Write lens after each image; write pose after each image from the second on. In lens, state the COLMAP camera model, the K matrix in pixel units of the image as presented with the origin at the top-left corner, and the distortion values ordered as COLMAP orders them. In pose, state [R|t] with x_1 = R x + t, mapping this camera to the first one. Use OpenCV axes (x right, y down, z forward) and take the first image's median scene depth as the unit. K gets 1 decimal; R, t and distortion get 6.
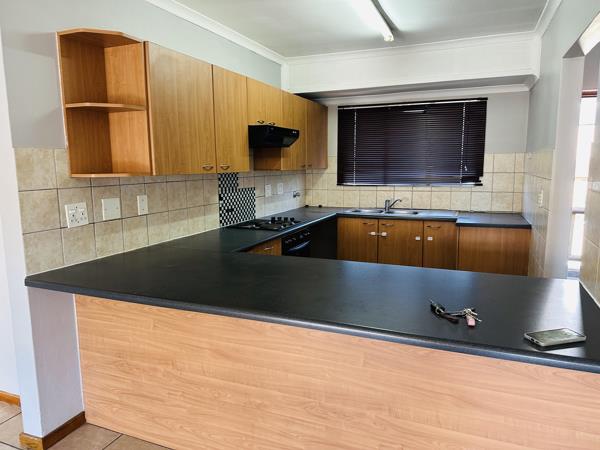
lens RADIAL K [[424.5, 0, 302.5], [0, 424.5, 227.9], [0, 0, 1]] dist [0.036096, -0.053356]
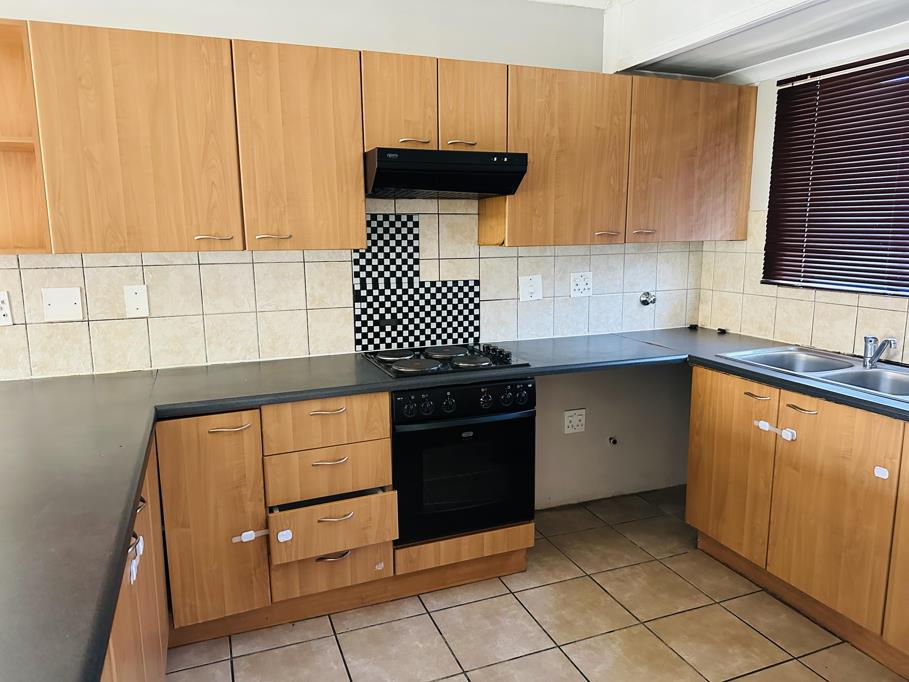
lens RADIAL K [[643.1, 0, 449.2], [0, 643.1, 336.6], [0, 0, 1]] dist [0.036096, -0.053356]
pose [[0.675901, 0.119840, -0.727183, 0.448085], [-0.105270, 0.992272, 0.065681, -0.082440], [0.729435, 0.032157, 0.683294, 0.512083]]
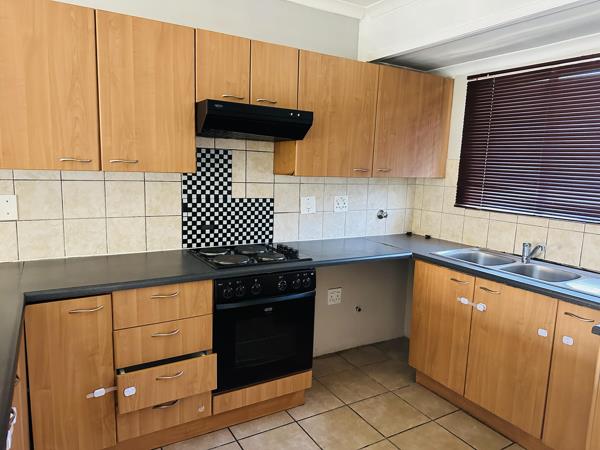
lens RADIAL K [[424.5, 0, 305.2], [0, 424.5, 226.6], [0, 0, 1]] dist [0.036096, -0.053356]
pose [[0.792246, 0.121245, -0.598035, 0.382174], [-0.131186, 0.990987, 0.027123, -0.082089], [0.595933, 0.056966, 0.801011, 0.519163]]
